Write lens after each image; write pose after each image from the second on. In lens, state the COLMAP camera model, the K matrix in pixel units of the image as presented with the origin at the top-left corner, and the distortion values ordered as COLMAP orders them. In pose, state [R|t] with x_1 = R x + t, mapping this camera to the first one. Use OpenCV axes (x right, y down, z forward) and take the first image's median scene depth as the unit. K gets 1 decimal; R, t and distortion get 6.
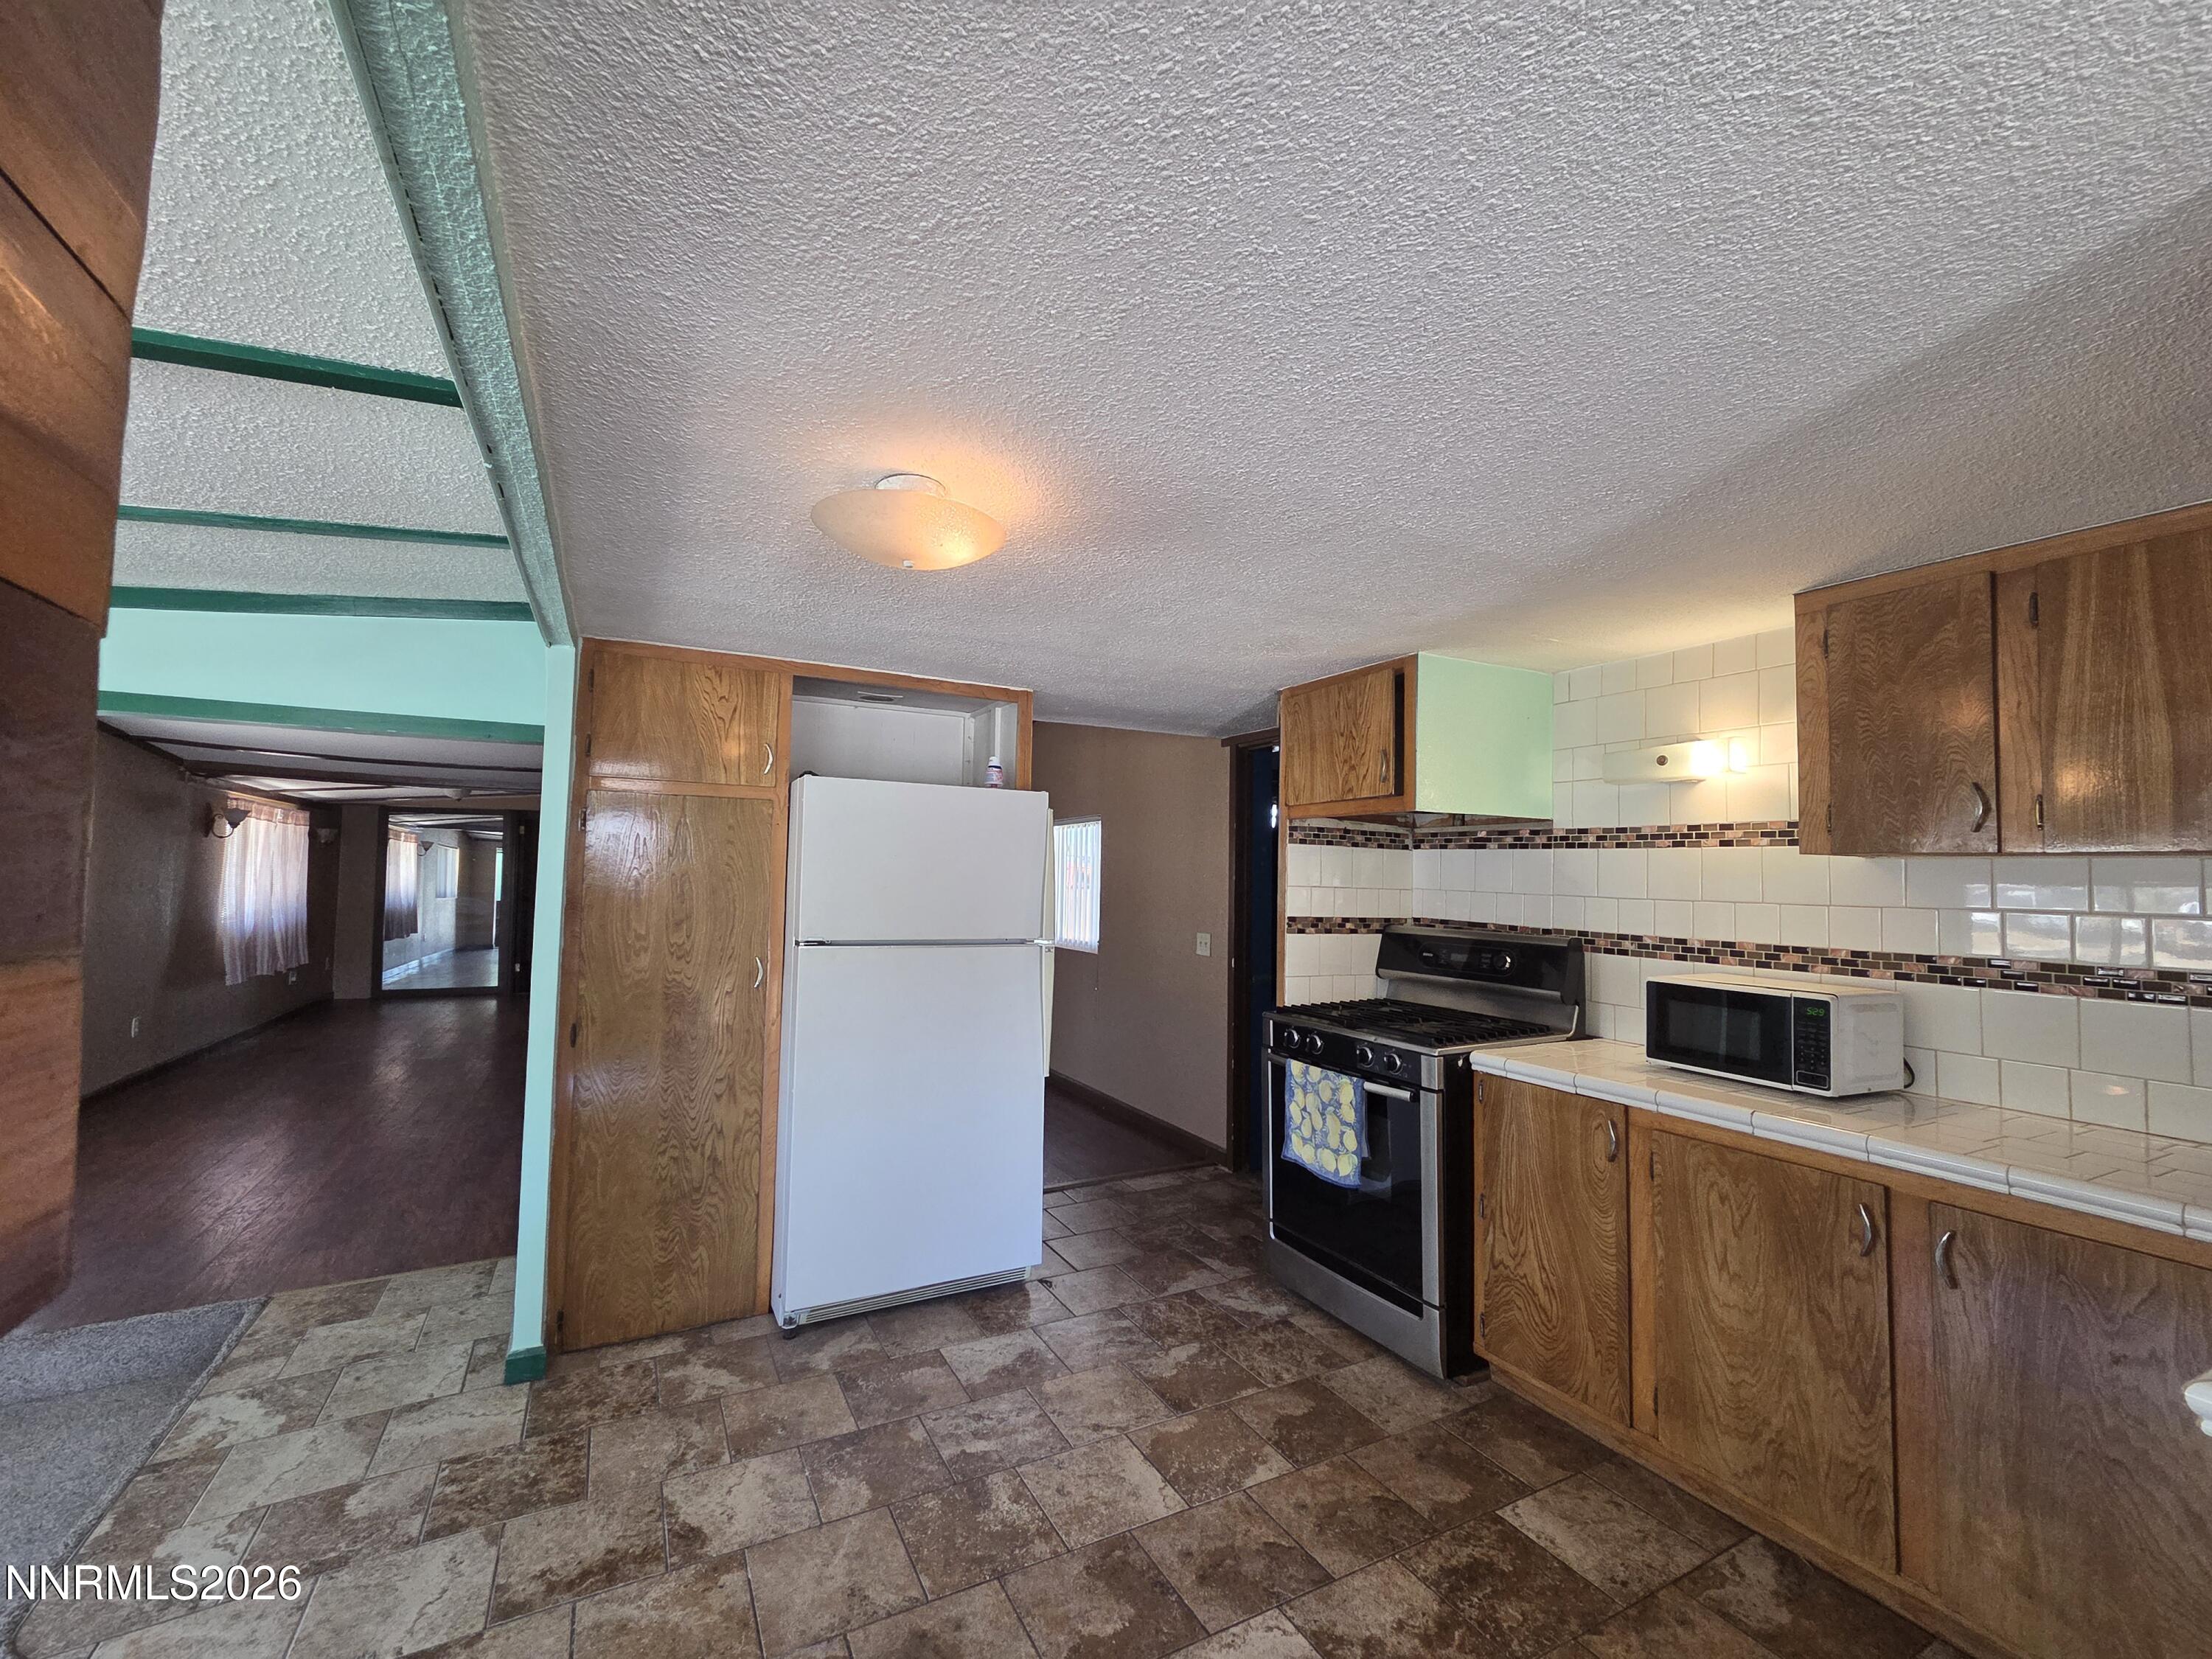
lens RADIAL K [[910.0, 0, 1081.6], [0, 910.0, 833.7], [0, 0, 1]] dist [0.000064, -0.000218]
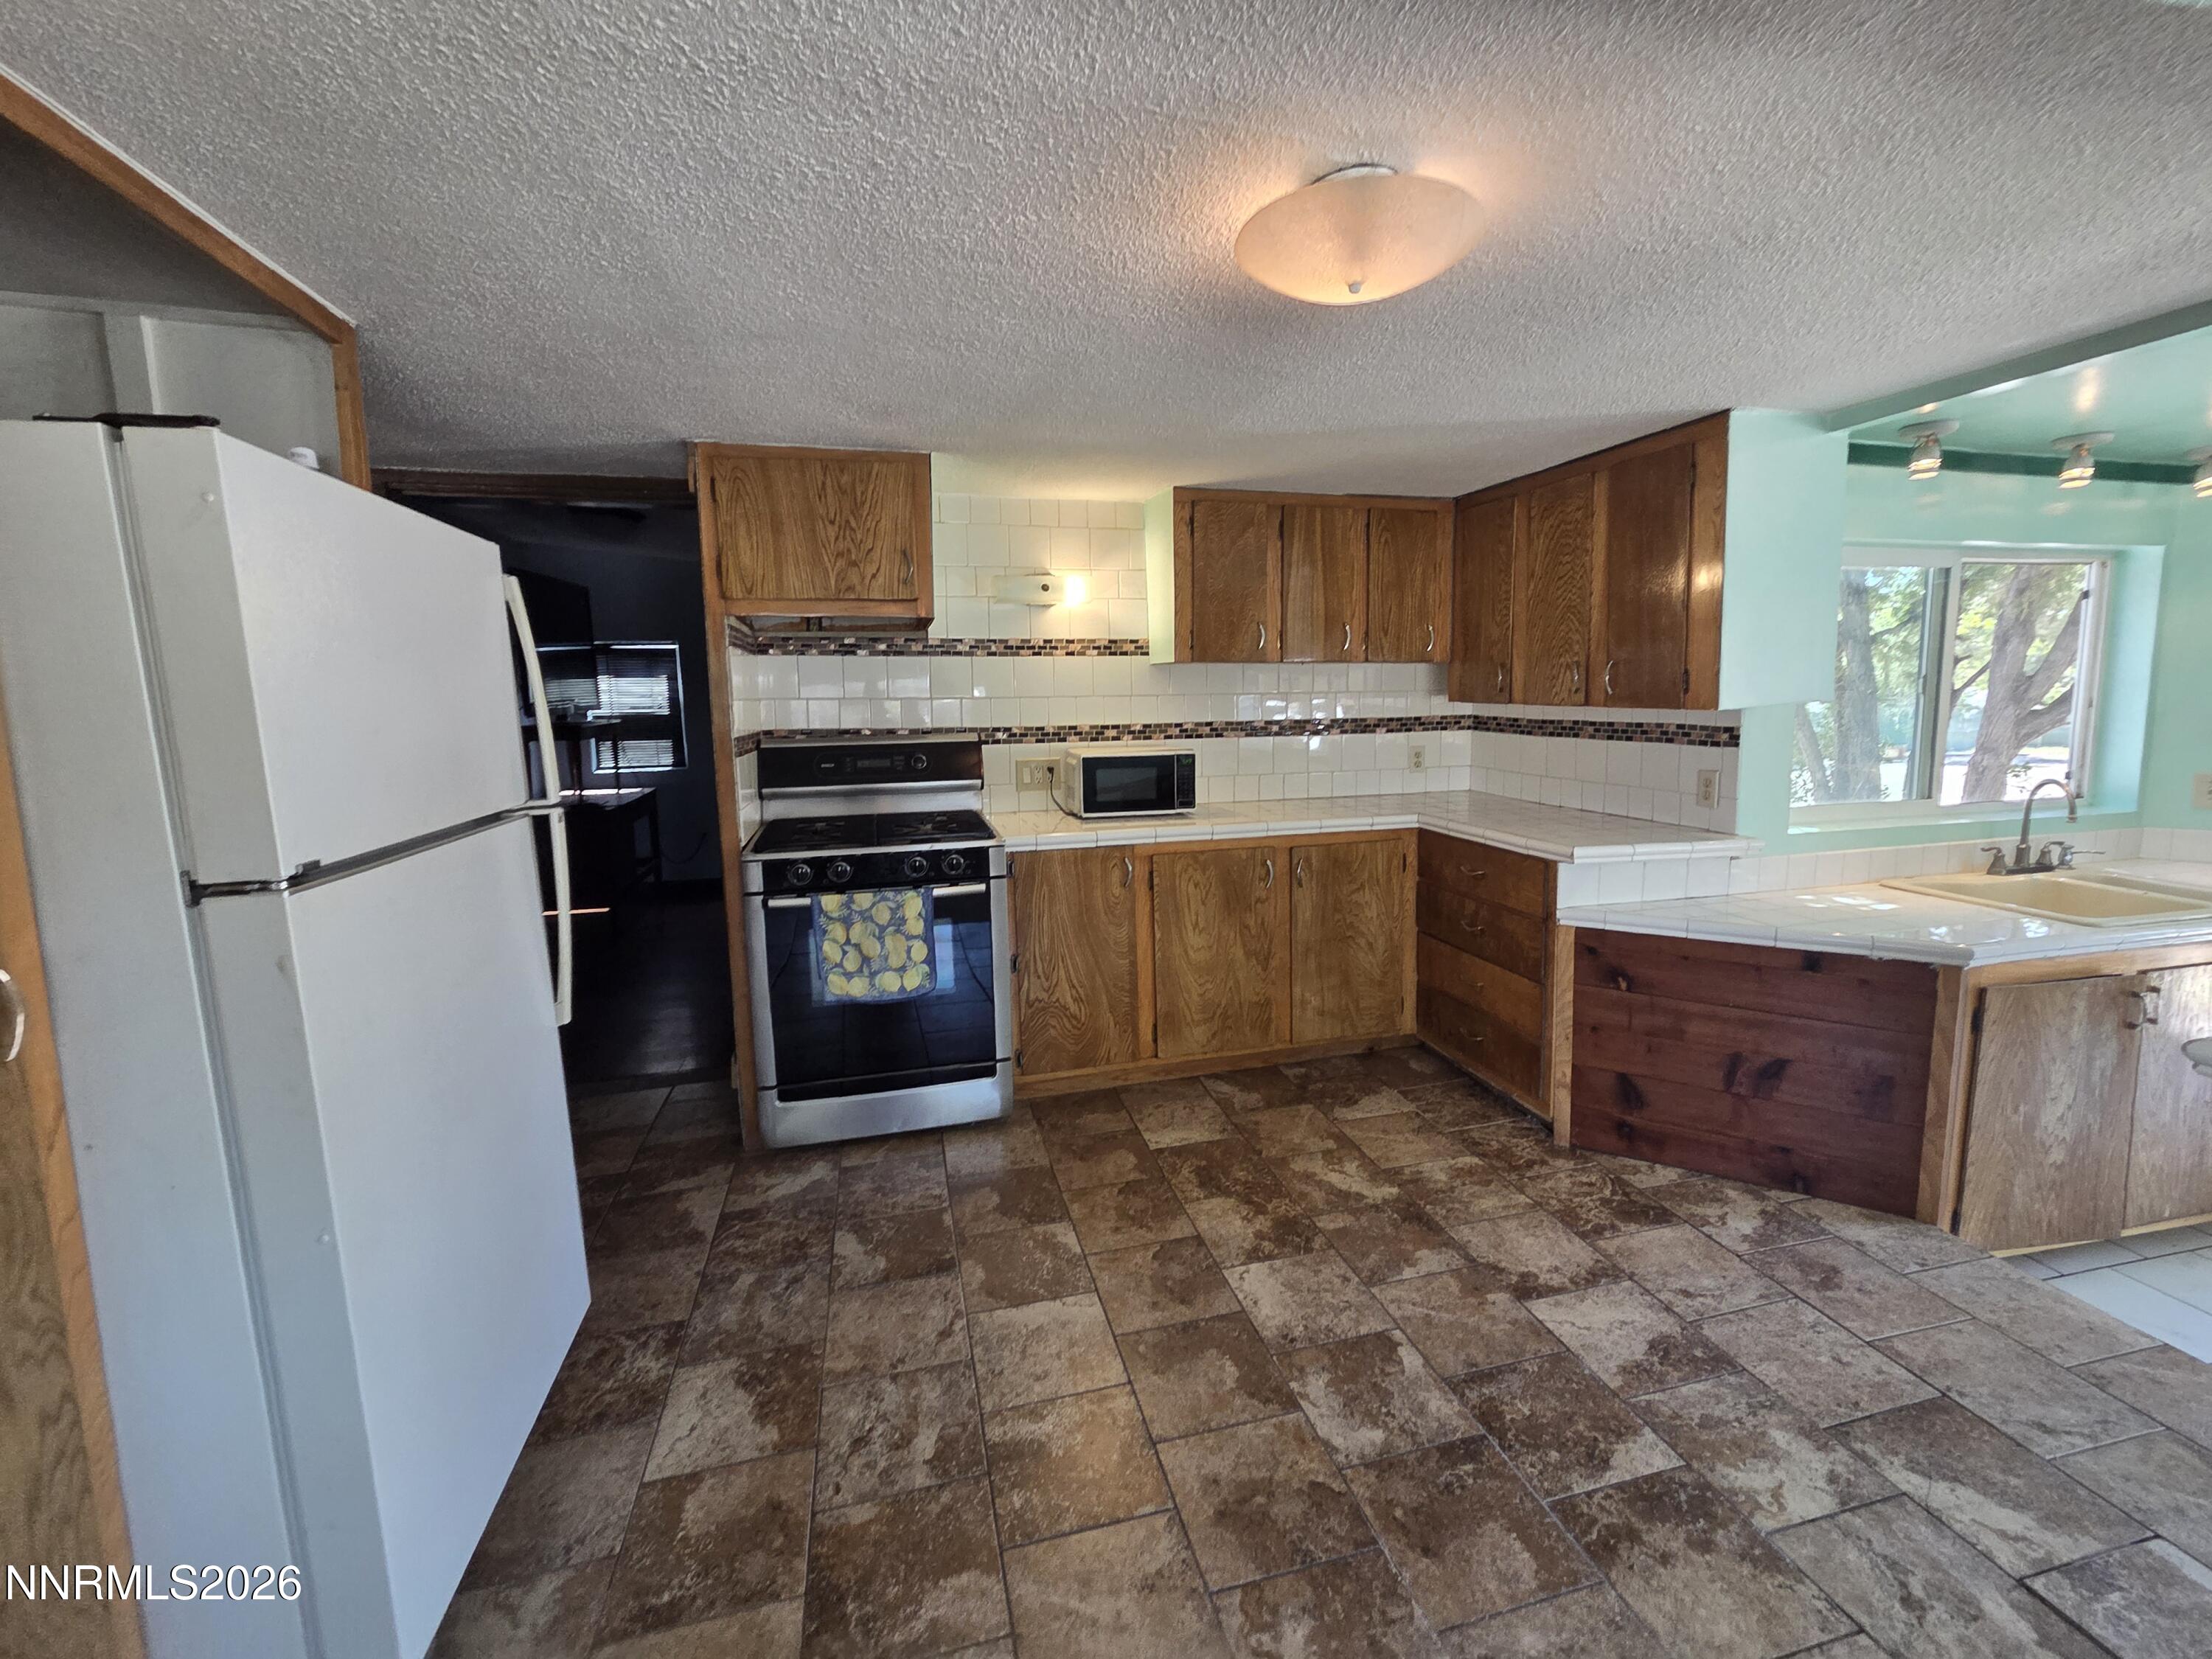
lens RADIAL K [[949.3, 0, 1117.9], [0, 949.3, 795.0], [0, 0, 1]] dist [0.002087, -0.000087]
pose [[0.210599, -0.133636, 0.968395, -0.722367], [-0.027475, 0.989412, 0.142512, 0.016092], [-0.977186, -0.056620, 0.204697, 0.660526]]
